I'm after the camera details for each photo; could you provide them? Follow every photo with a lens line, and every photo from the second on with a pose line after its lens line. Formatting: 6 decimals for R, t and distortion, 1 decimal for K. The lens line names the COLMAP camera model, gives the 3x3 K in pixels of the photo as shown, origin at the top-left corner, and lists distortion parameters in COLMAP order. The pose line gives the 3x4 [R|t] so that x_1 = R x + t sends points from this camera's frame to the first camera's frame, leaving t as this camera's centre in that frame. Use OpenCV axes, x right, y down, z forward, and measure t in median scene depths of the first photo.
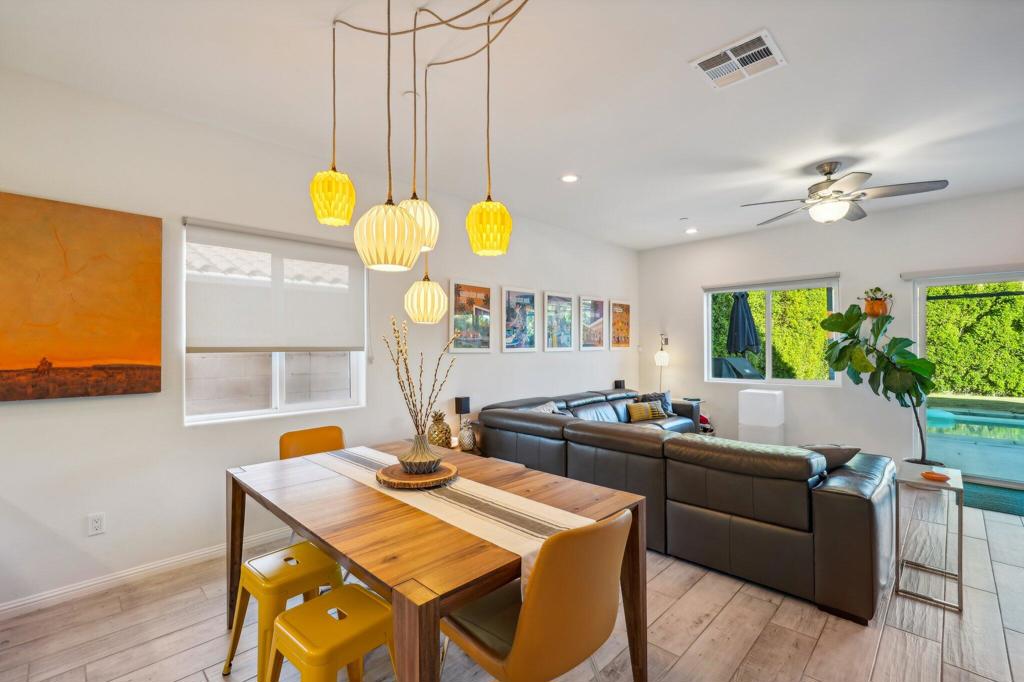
lens RADIAL K [[464.0, 0, 515.0], [0, 464.0, 340.0], [0, 0, 1]] dist [-0.001507, 0.001204]
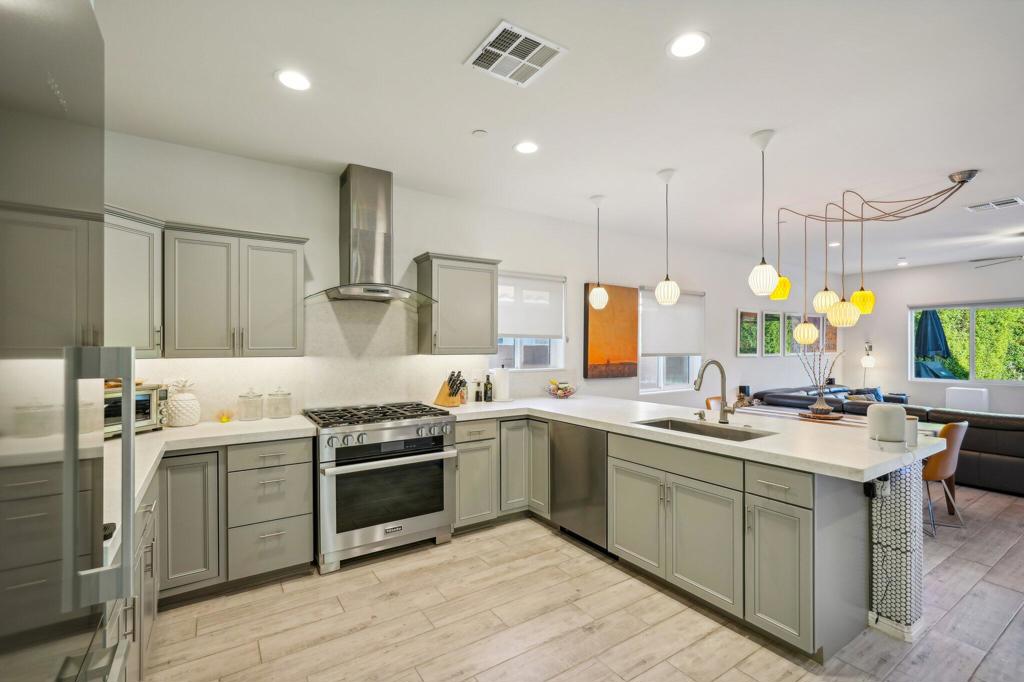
lens RADIAL K [[456.4, 0, 512.0], [0, 456.4, 341.0], [0, 0, 1]] dist [-0.002286, 0.000368]
pose [[0.974679, -0.000151, -0.223611, -0.496204], [0.000060, 1.000000, -0.000414, -0.022382], [0.223611, 0.000390, 0.974678, -0.605092]]
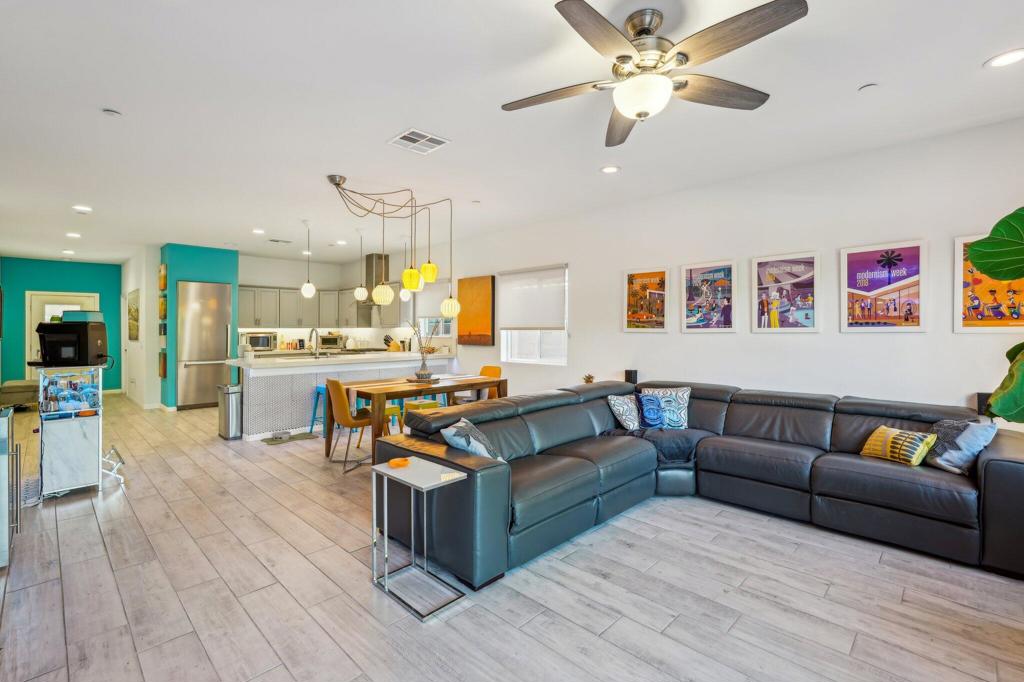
lens RADIAL K [[464.8, 0, 518.7], [0, 464.8, 328.8], [0, 0, 1]] dist [-0.001009, 0.000112]
pose [[-0.008422, 0.002663, -0.999961, 1.009372], [0.016813, 0.999855, 0.002521, 0.010534], [0.999823, -0.016791, -0.008466, 0.683805]]
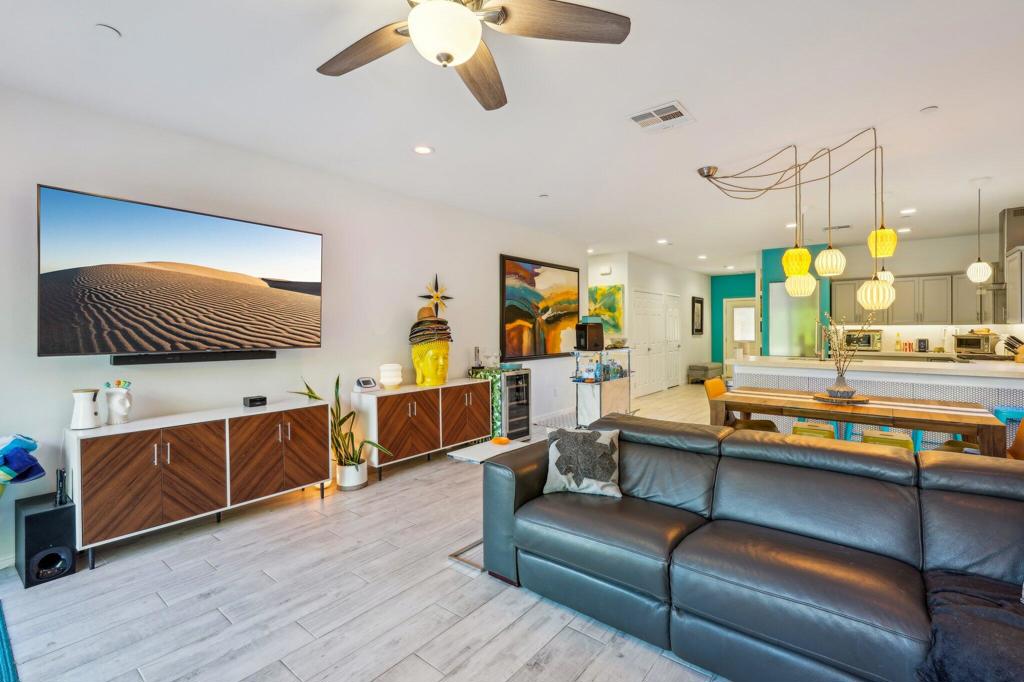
lens RADIAL K [[456.4, 0, 512.0], [0, 456.4, 341.0], [0, 0, 1]] dist [-0.002286, 0.000368]
pose [[-0.996304, 0.010800, -0.085212, 0.525368], [0.009552, 0.999841, 0.015044, 0.015368], [0.085361, 0.014174, -0.996249, 1.154031]]
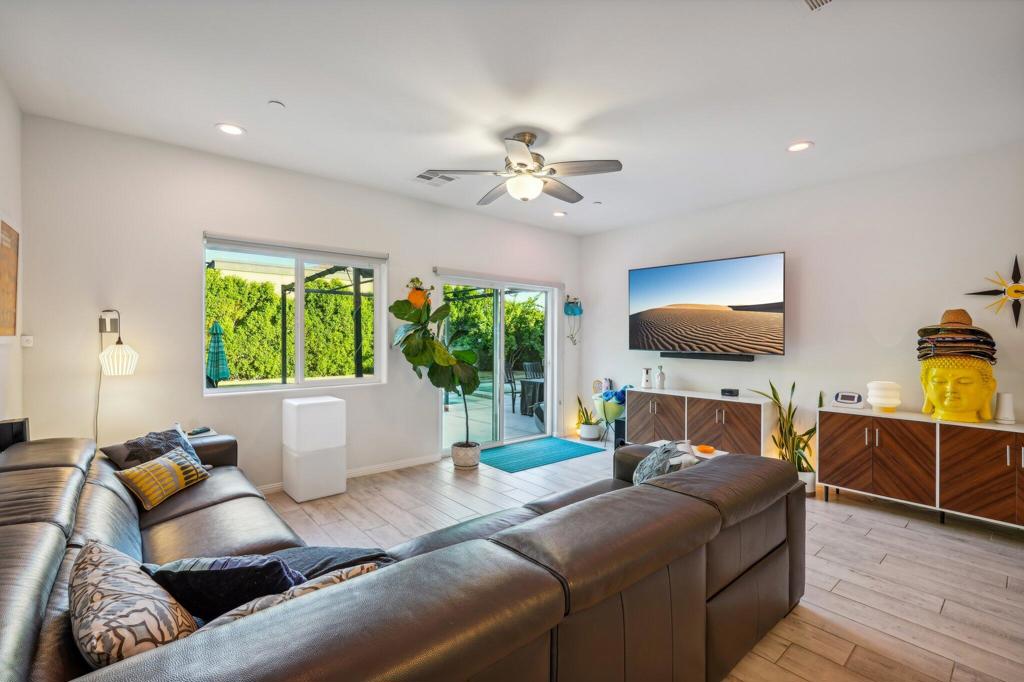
lens RADIAL K [[456.4, 0, 512.0], [0, 456.4, 341.0], [0, 0, 1]] dist [-0.002286, 0.000368]
pose [[0.103850, -0.005910, 0.994575, -0.163372], [-0.017306, 0.999820, 0.007749, 0.009813], [-0.994442, -0.018017, 0.103729, 0.745801]]
